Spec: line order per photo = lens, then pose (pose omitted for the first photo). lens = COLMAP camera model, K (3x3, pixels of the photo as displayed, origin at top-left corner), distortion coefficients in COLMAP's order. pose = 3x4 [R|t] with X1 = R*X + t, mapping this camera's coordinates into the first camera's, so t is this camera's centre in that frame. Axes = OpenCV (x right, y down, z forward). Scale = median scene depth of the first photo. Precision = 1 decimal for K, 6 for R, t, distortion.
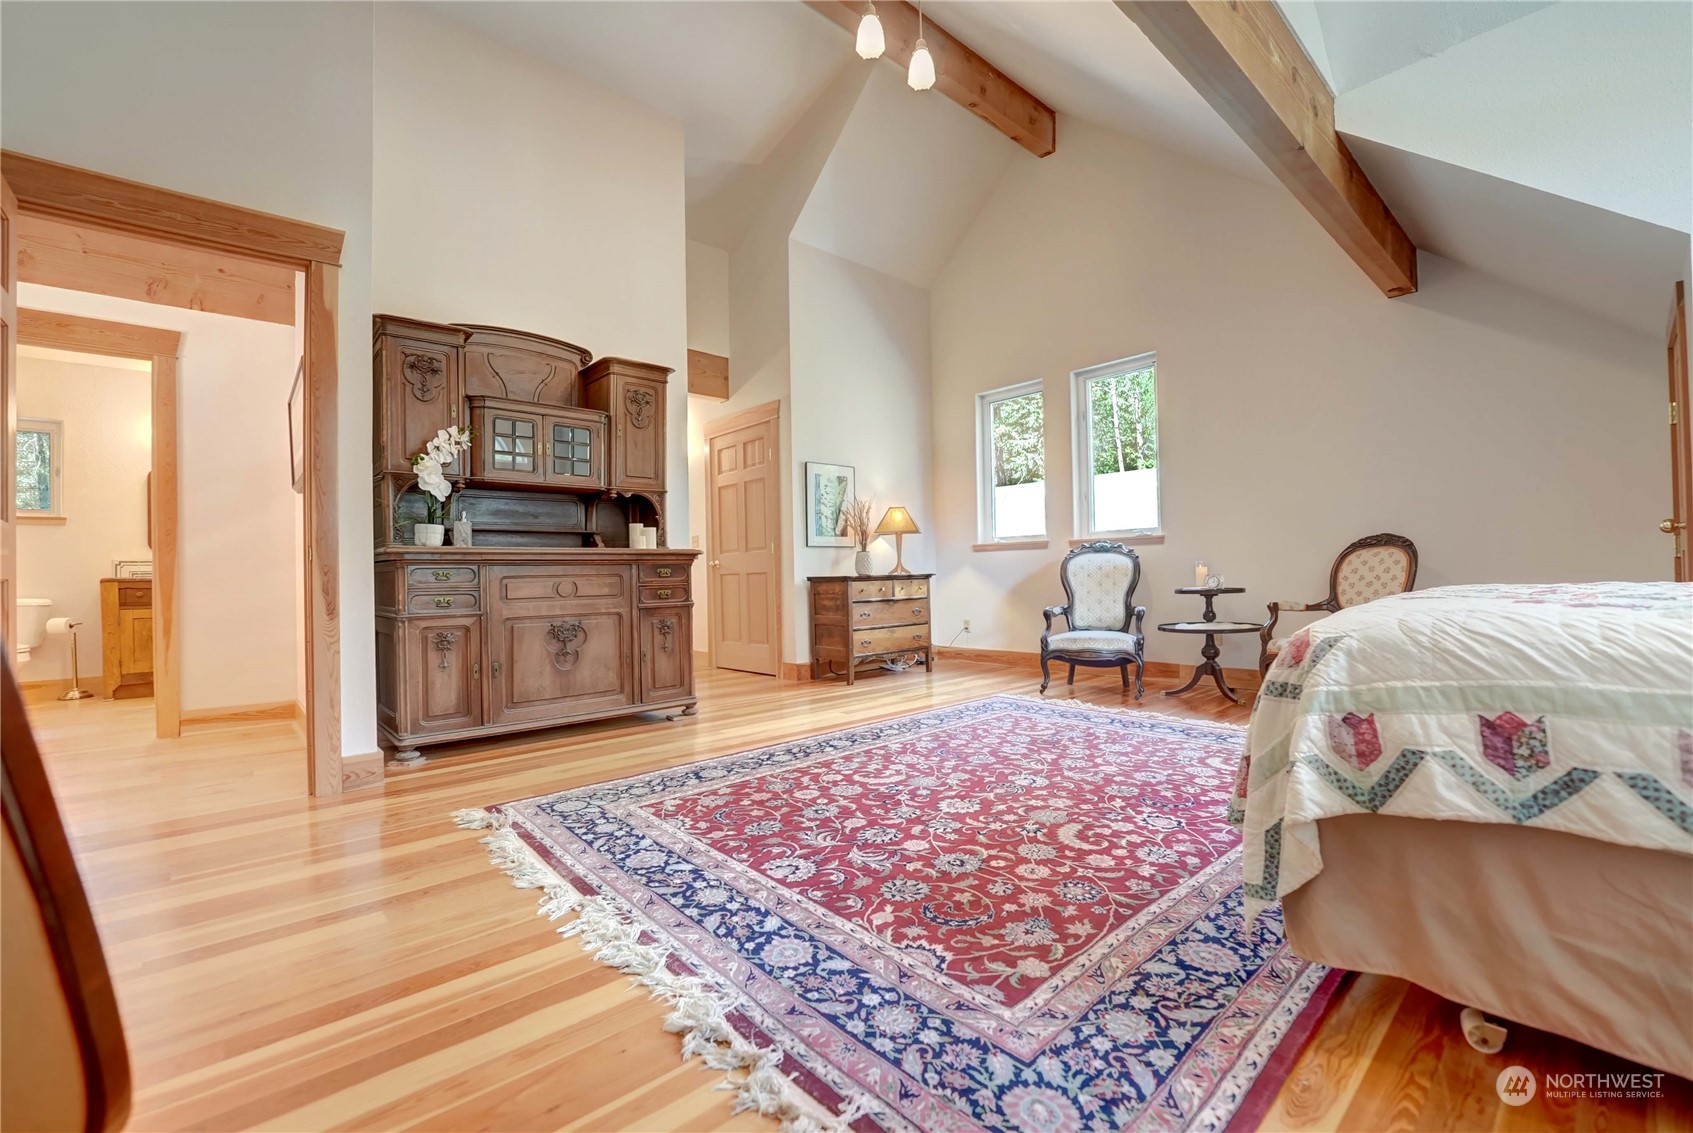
lens RADIAL K [[709.0, 0, 846.6], [0, 709.0, 573.5], [0, 0, 1]] dist [-0.023035, -0.000505]
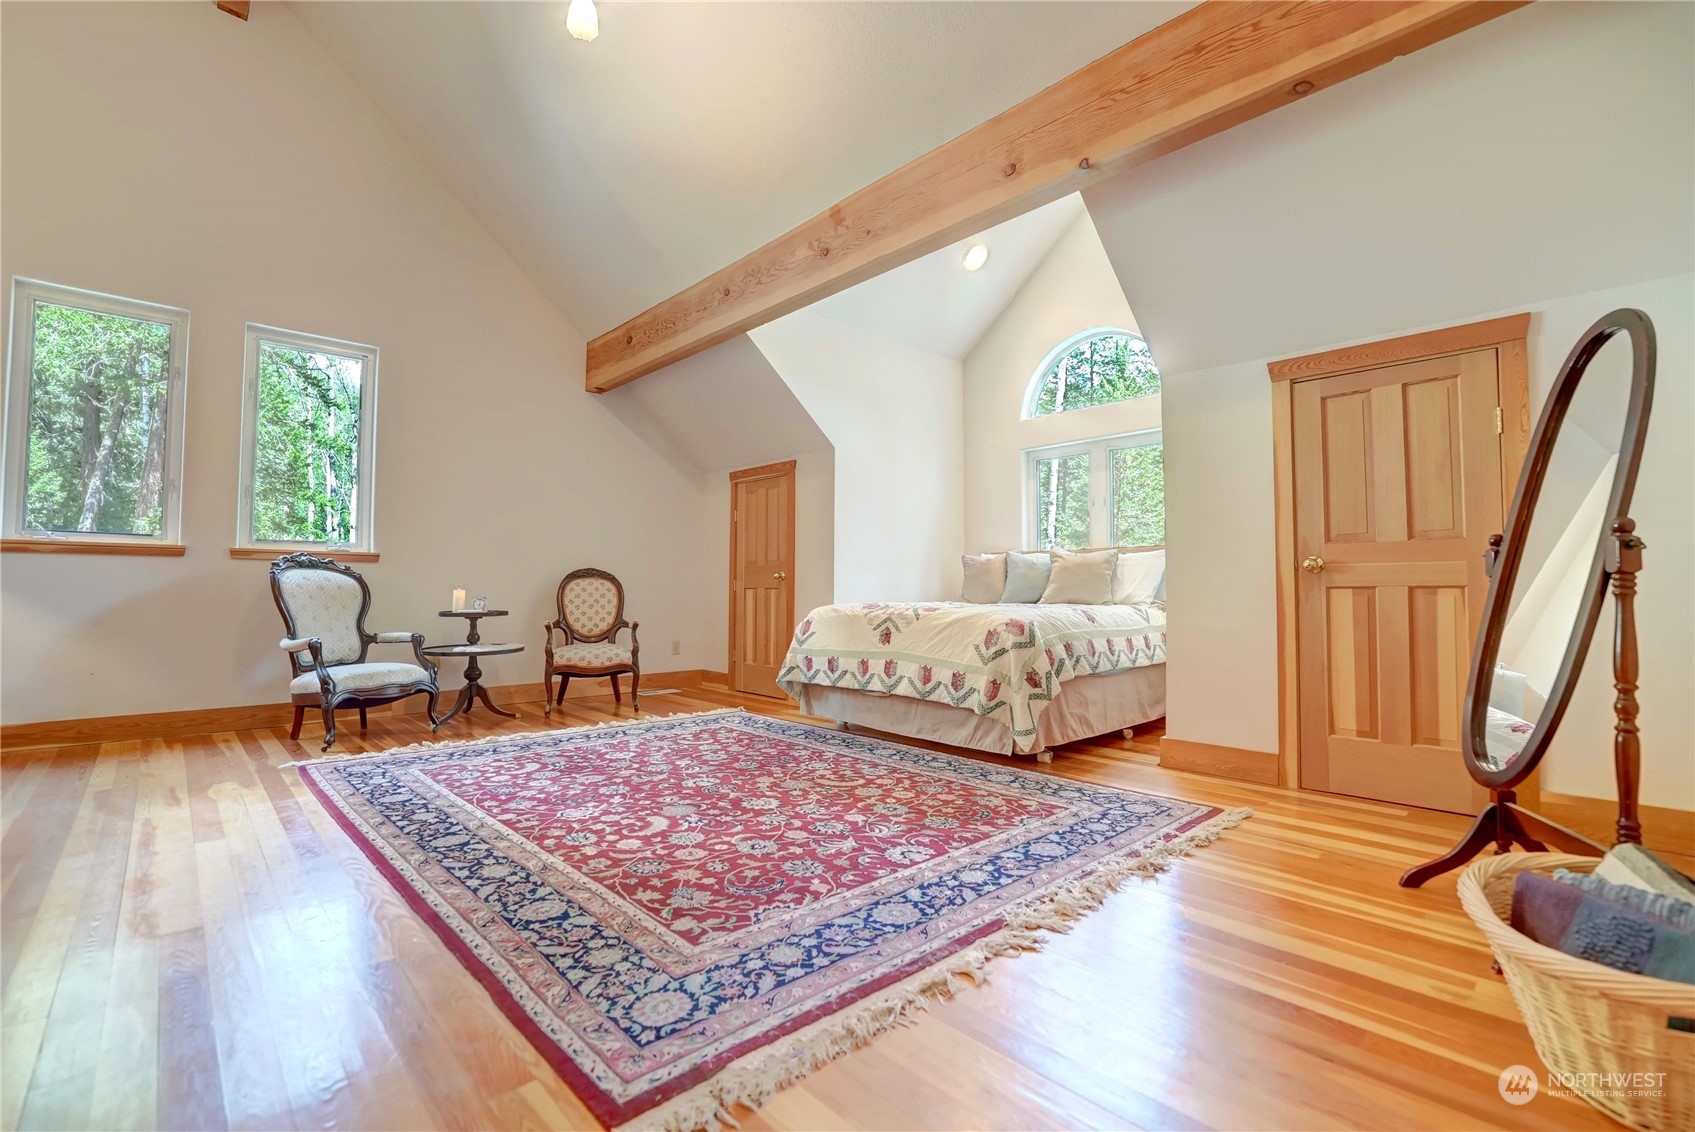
lens RADIAL K [[709.8, 0, 848.3], [0, 709.8, 565.9], [0, 0, 1]] dist [-0.023035, -0.000505]
pose [[-0.008589, 0.055163, 0.998440, -1.065163], [-0.004461, 0.998465, -0.055203, 0.019736], [-0.999953, -0.004928, -0.008330, 0.960672]]
